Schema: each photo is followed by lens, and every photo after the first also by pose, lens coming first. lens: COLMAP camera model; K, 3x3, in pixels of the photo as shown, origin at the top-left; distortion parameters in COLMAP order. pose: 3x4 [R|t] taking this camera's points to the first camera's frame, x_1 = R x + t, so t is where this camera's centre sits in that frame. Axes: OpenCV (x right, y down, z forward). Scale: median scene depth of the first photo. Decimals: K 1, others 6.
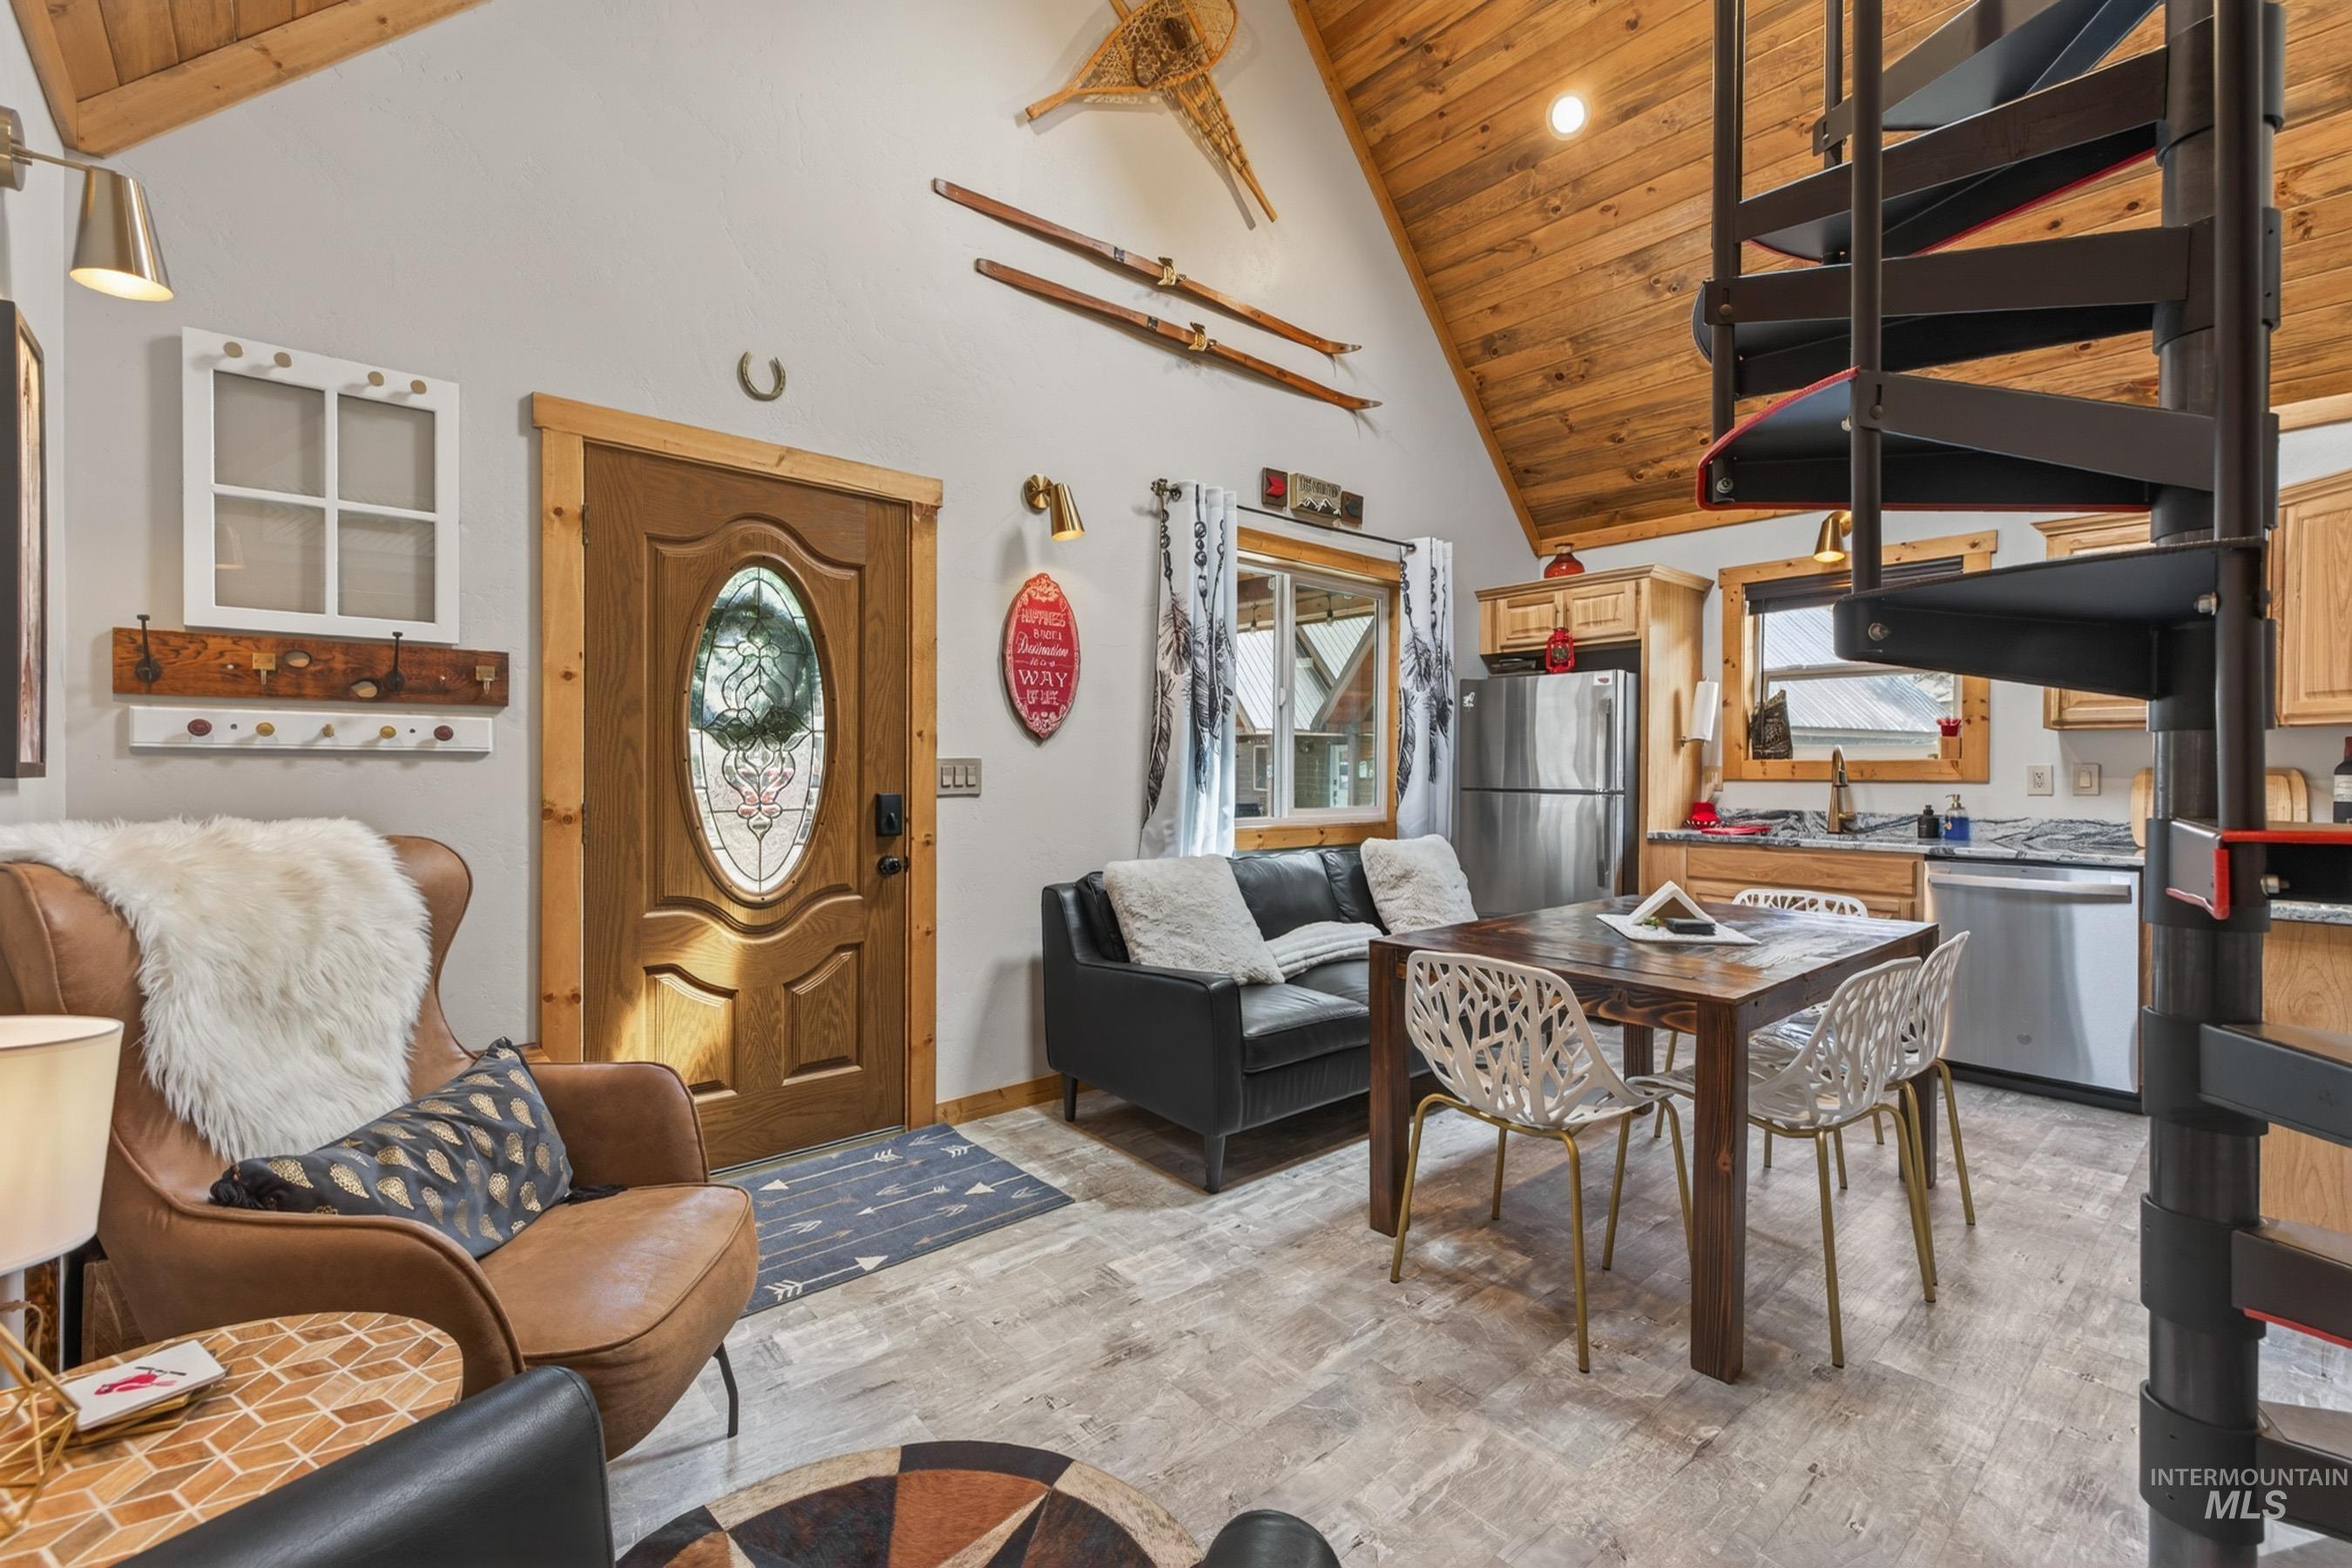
lens RADIAL K [[1010.2, 0, 1157.6], [0, 1010.2, 777.3], [0, 0, 1]] dist [0.000530, -0.000649]
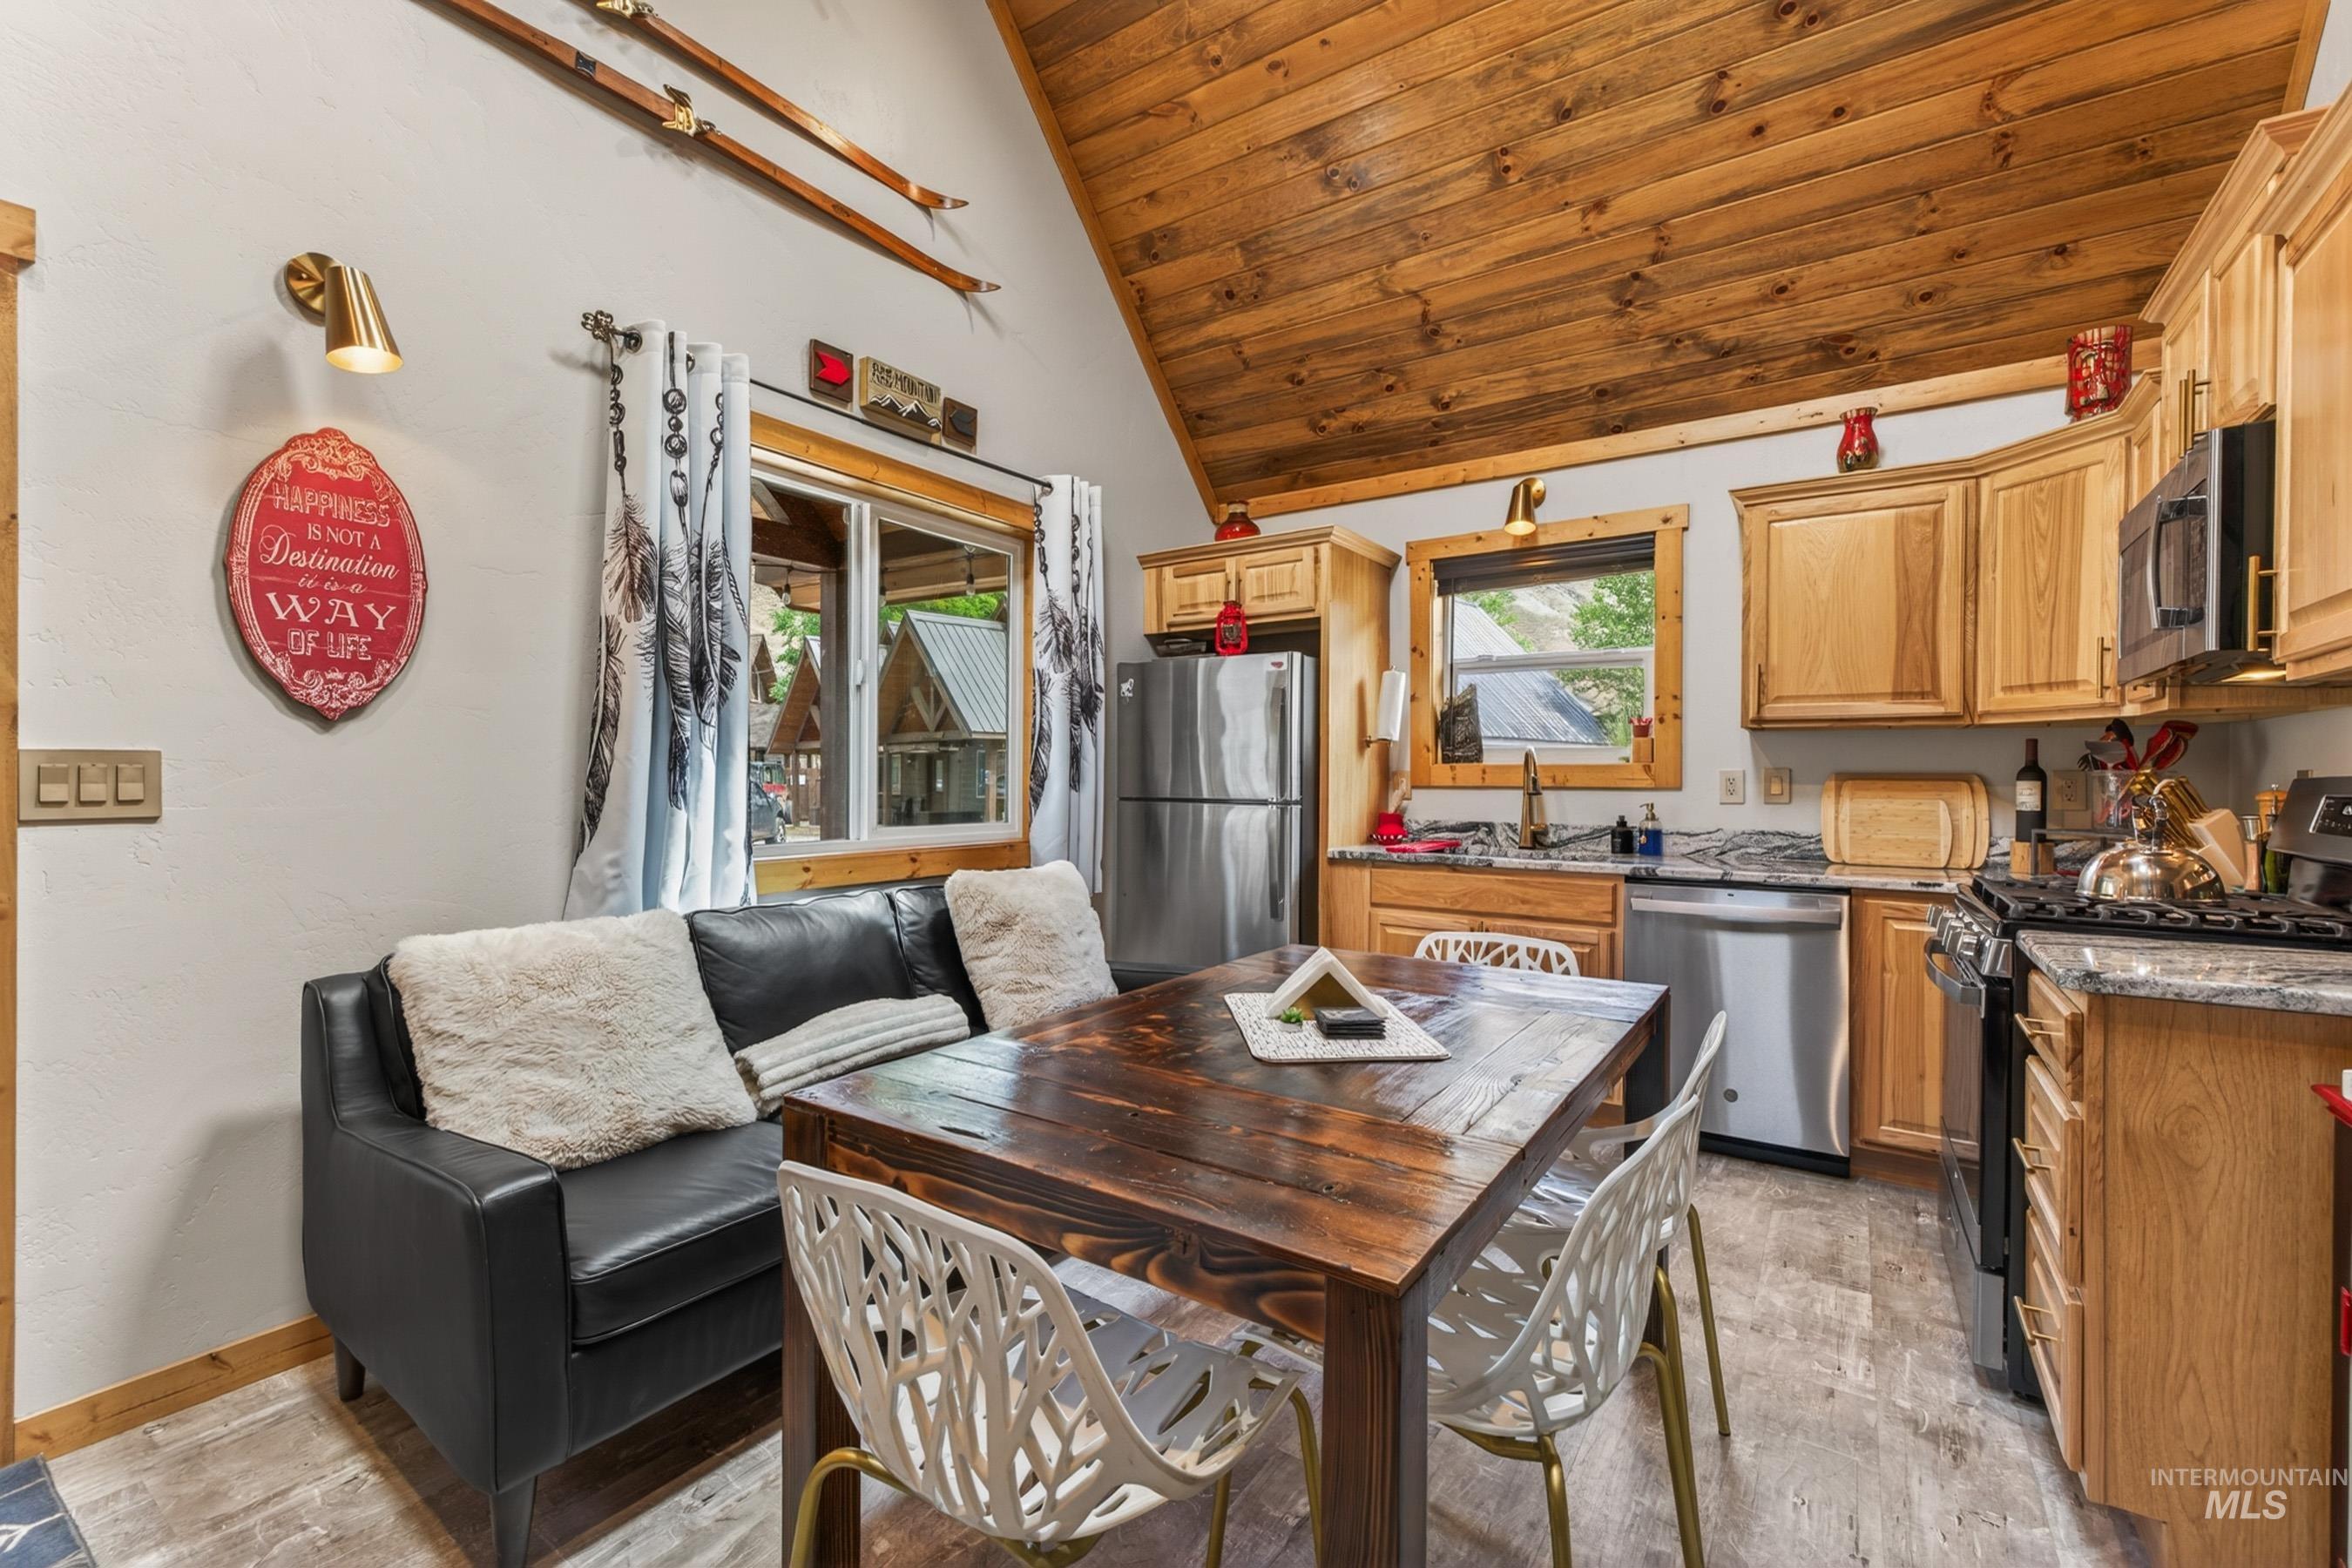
lens RADIAL K [[996.9, 0, 1171.4], [0, 996.9, 778.2], [0, 0, 1]] dist [0.000417, -0.000165]
pose [[0.965101, 0.000630, 0.261877, 0.155188], [0.000872, 0.999984, -0.005621, -0.000104], [-0.261876, 0.005653, 0.965085, 0.259179]]
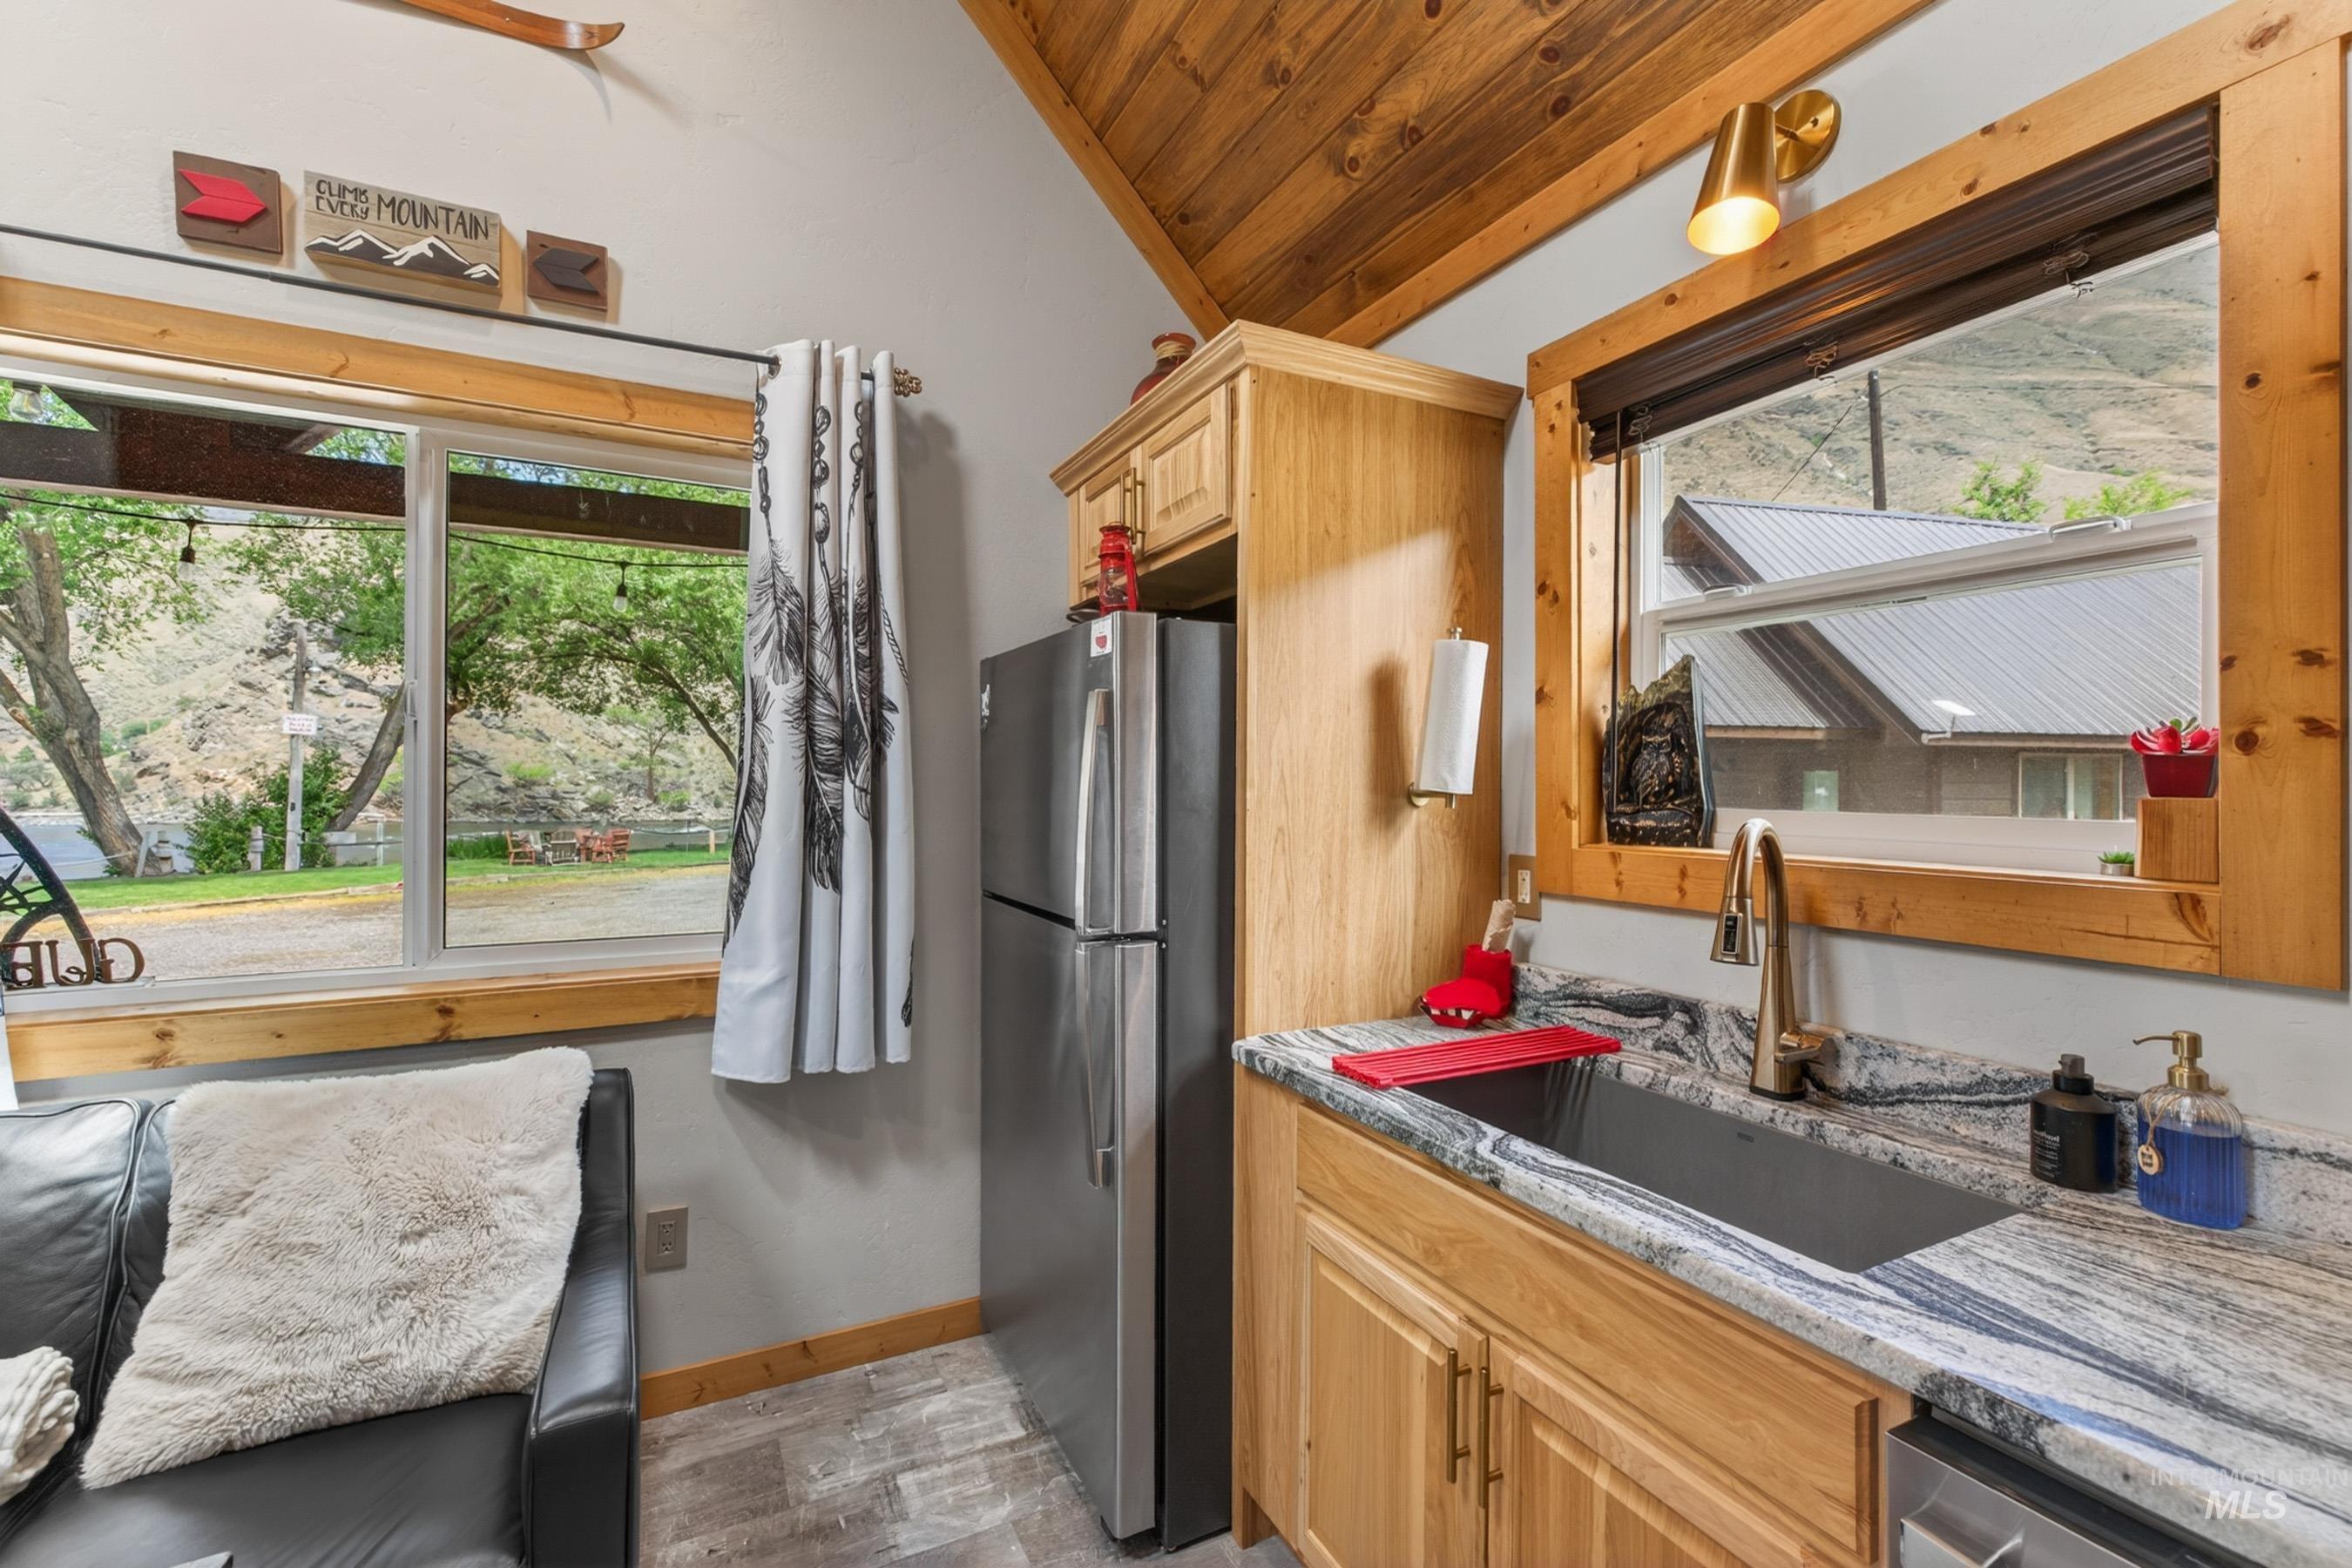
lens RADIAL K [[996.9, 0, 1171.4], [0, 996.9, 778.2], [0, 0, 1]] dist [0.000417, -0.000165]
pose [[0.971785, -0.001820, -0.235862, 0.570519], [-0.001275, 0.999915, -0.012966, -0.040212], [0.235865, 0.012901, 0.971700, 0.660040]]
